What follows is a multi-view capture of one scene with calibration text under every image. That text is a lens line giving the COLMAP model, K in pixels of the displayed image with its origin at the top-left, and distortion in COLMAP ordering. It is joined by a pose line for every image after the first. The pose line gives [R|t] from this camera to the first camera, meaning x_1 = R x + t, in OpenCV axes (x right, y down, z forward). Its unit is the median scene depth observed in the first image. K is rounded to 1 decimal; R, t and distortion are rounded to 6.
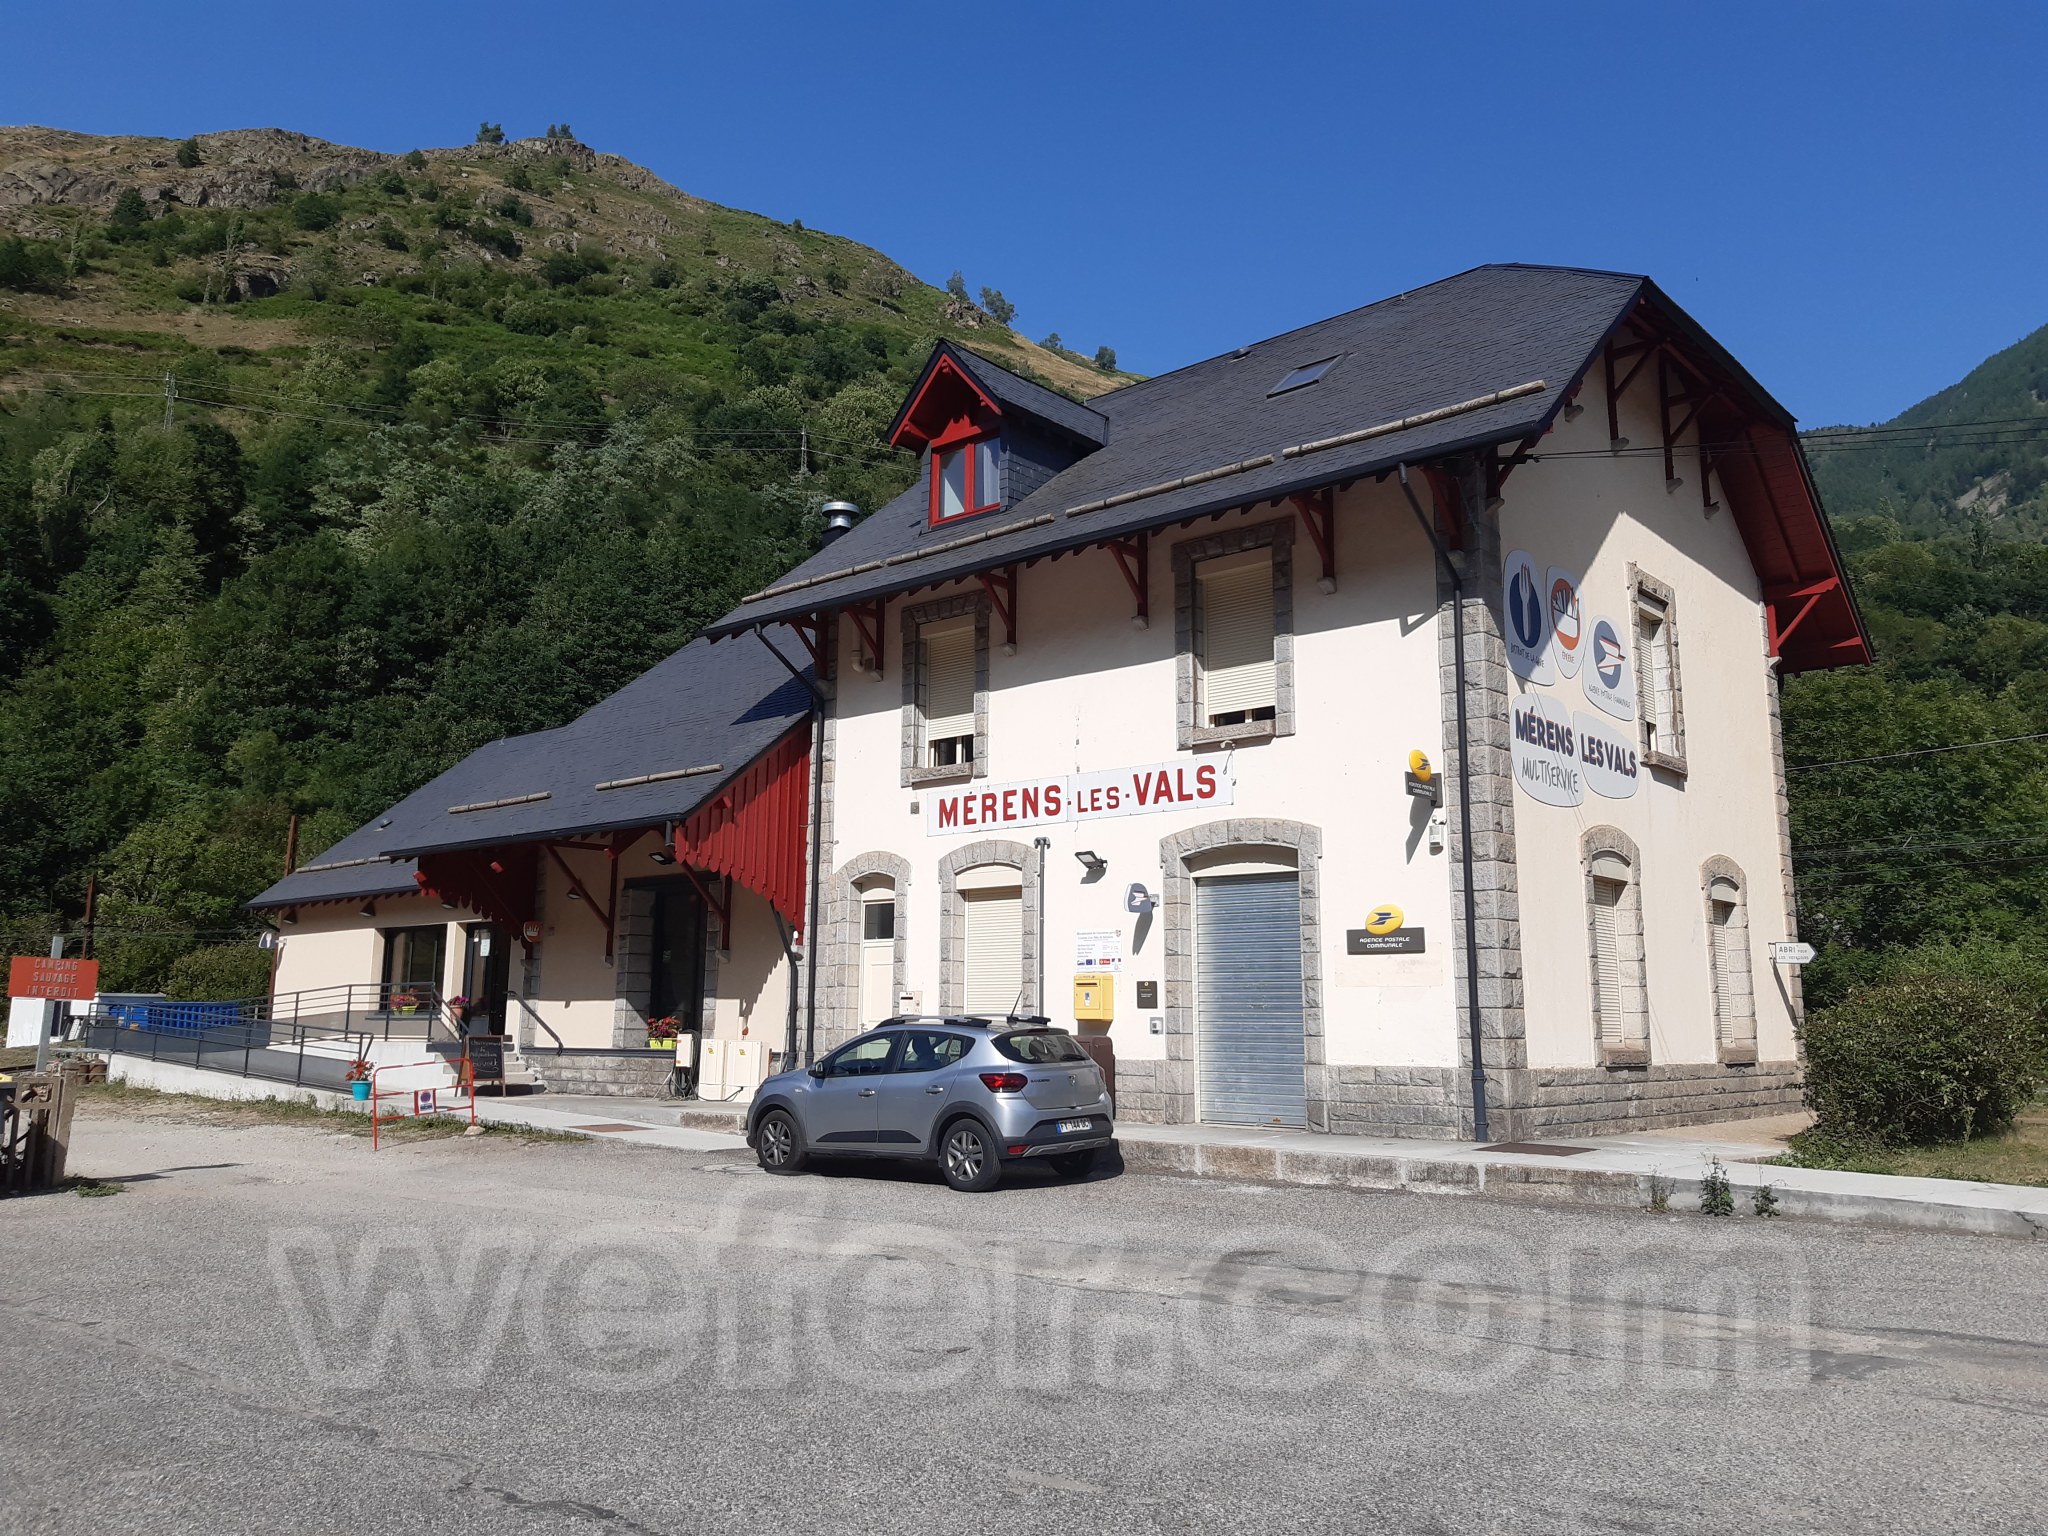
lens RADIAL K [[1515.6, 0, 1024.0], [0, 1515.6, 768.0], [0, 0, 1]] dist [0.112731, 0.000812]
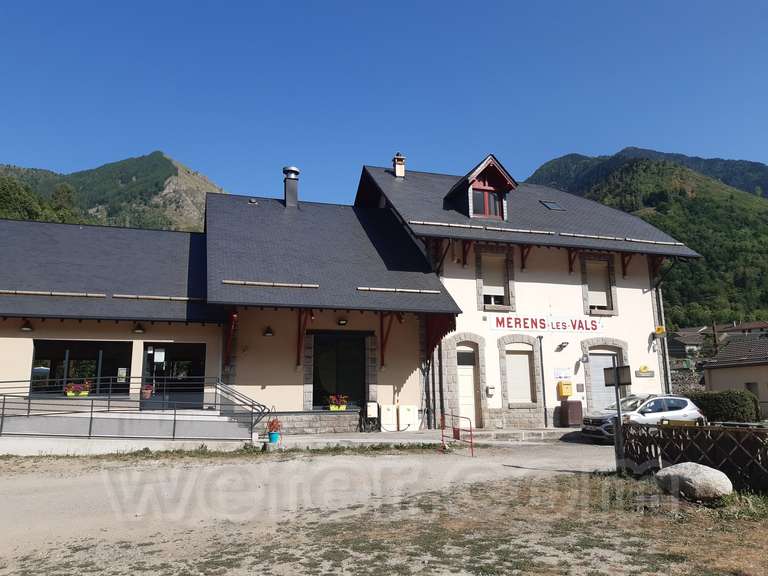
lens RADIAL K [[568.0, 0, 353.0], [0, 568.0, 287.3], [0, 0, 1]] dist [0.104639, -0.184424]
pose [[0.536554, 0.144096, 0.831472, -1.145522], [-0.129458, 0.987705, -0.087632, 0.098631], [-0.833877, -0.060621, 0.548612, 0.681774]]
